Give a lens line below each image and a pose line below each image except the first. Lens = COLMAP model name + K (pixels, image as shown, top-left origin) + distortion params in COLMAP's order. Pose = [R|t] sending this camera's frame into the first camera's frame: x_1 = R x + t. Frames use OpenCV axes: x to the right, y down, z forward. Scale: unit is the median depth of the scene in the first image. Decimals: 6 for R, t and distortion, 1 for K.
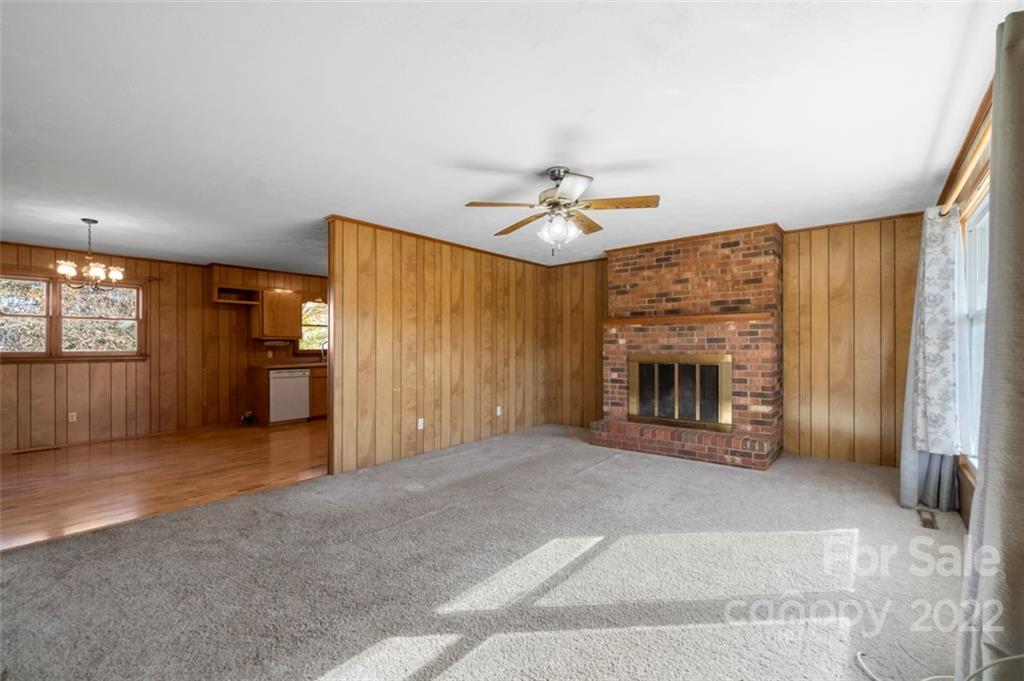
lens RADIAL K [[441.1, 0, 498.0], [0, 441.1, 348.2], [0, 0, 1]] dist [-0.001725, -0.001261]
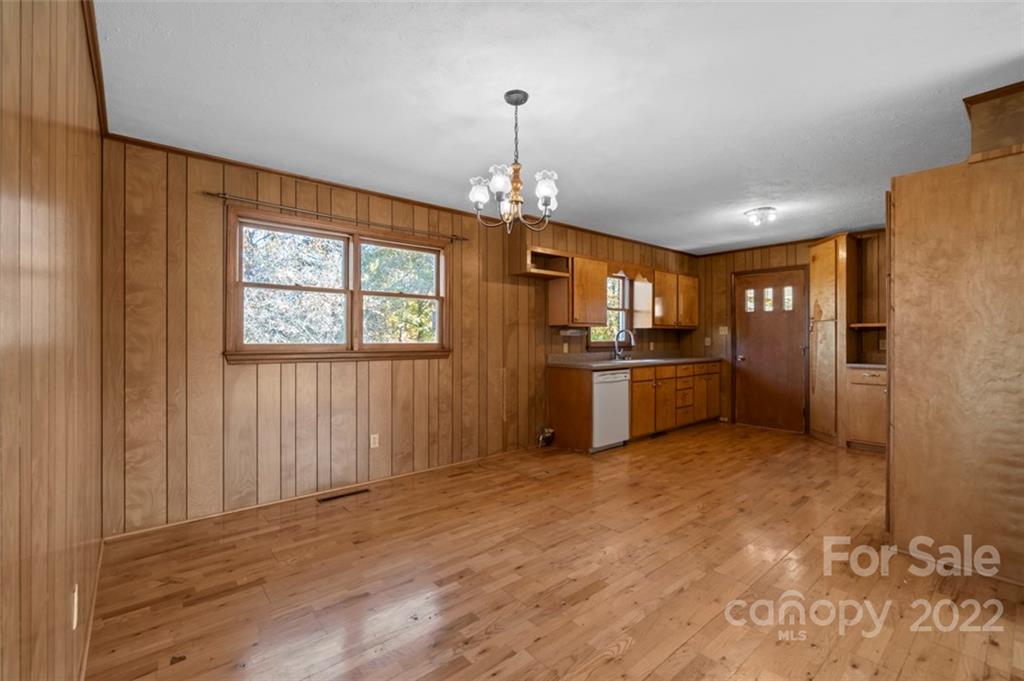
lens RADIAL K [[441.1, 0, 506.5], [0, 441.1, 340.7], [0, 0, 1]] dist [-0.001725, -0.001261]
pose [[0.986668, 0.004422, -0.162683, -0.574593], [-0.004031, 0.999988, 0.002734, 0.000483], [0.162693, -0.002042, 0.986675, 0.320464]]
